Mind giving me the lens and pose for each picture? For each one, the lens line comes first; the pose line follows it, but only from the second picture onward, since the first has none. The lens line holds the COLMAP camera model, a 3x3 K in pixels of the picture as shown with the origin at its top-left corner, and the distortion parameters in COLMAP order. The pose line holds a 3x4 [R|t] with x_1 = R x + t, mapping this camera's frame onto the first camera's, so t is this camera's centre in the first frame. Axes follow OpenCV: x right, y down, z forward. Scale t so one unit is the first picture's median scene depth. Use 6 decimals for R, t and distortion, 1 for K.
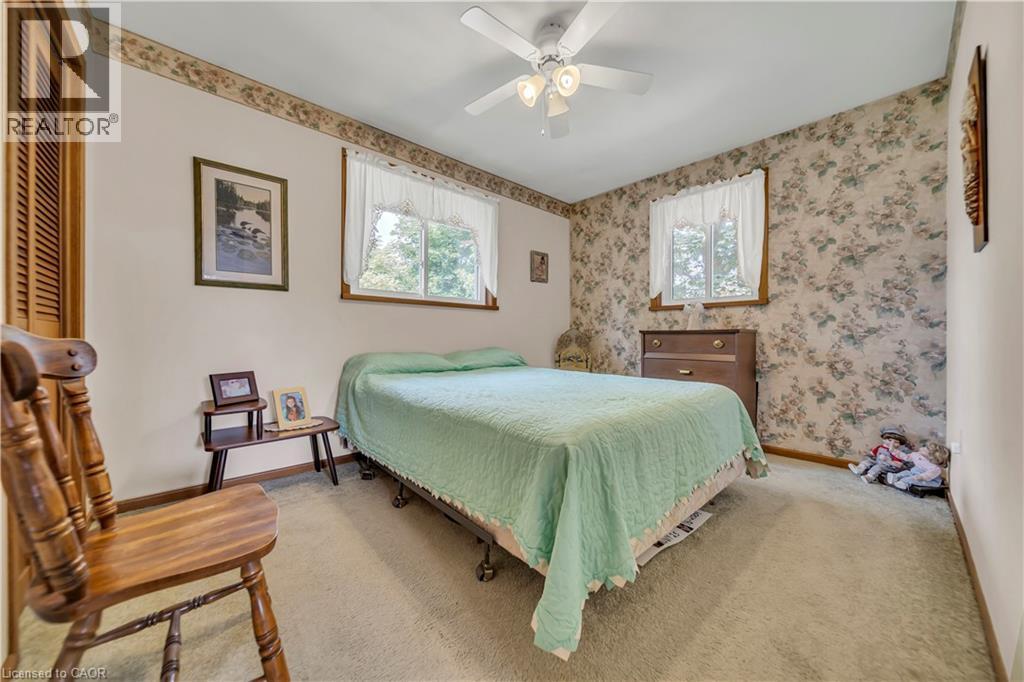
lens RADIAL K [[362.2, 0, 512.0], [0, 362.2, 341.0], [0, 0, 1]] dist [-0.001916, -0.000227]
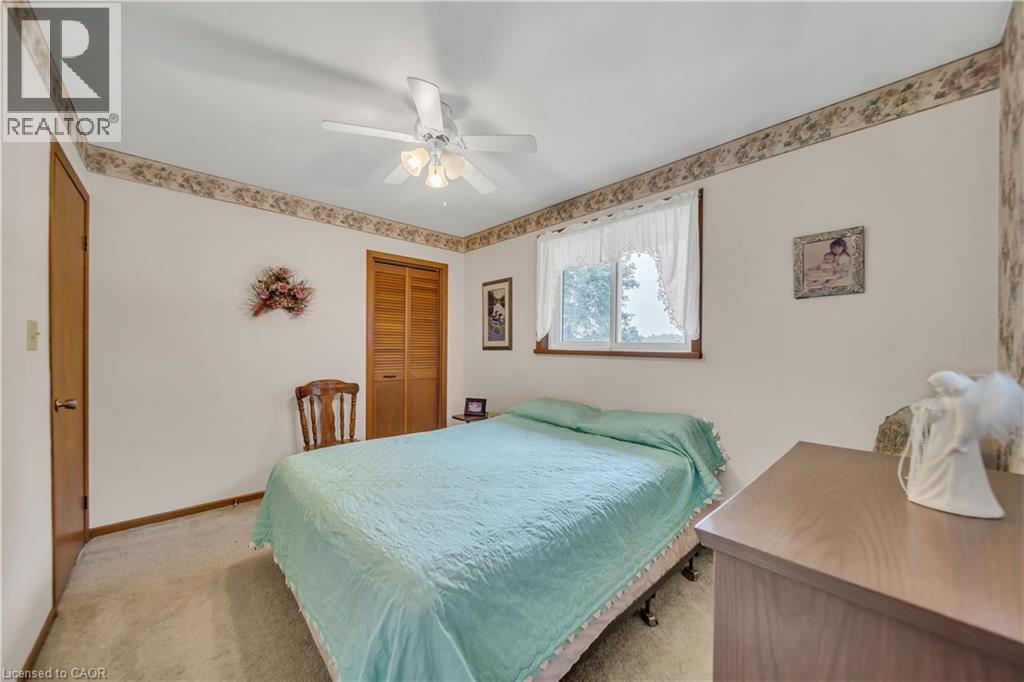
lens RADIAL K [[362.2, 0, 512.0], [0, 362.2, 341.0], [0, 0, 1]] dist [-0.001916, -0.000227]
pose [[0.012384, -0.004650, -0.999912, 0.927536], [-0.005415, 0.999974, -0.004718, -0.173575], [0.999909, 0.005473, 0.012359, 1.012441]]
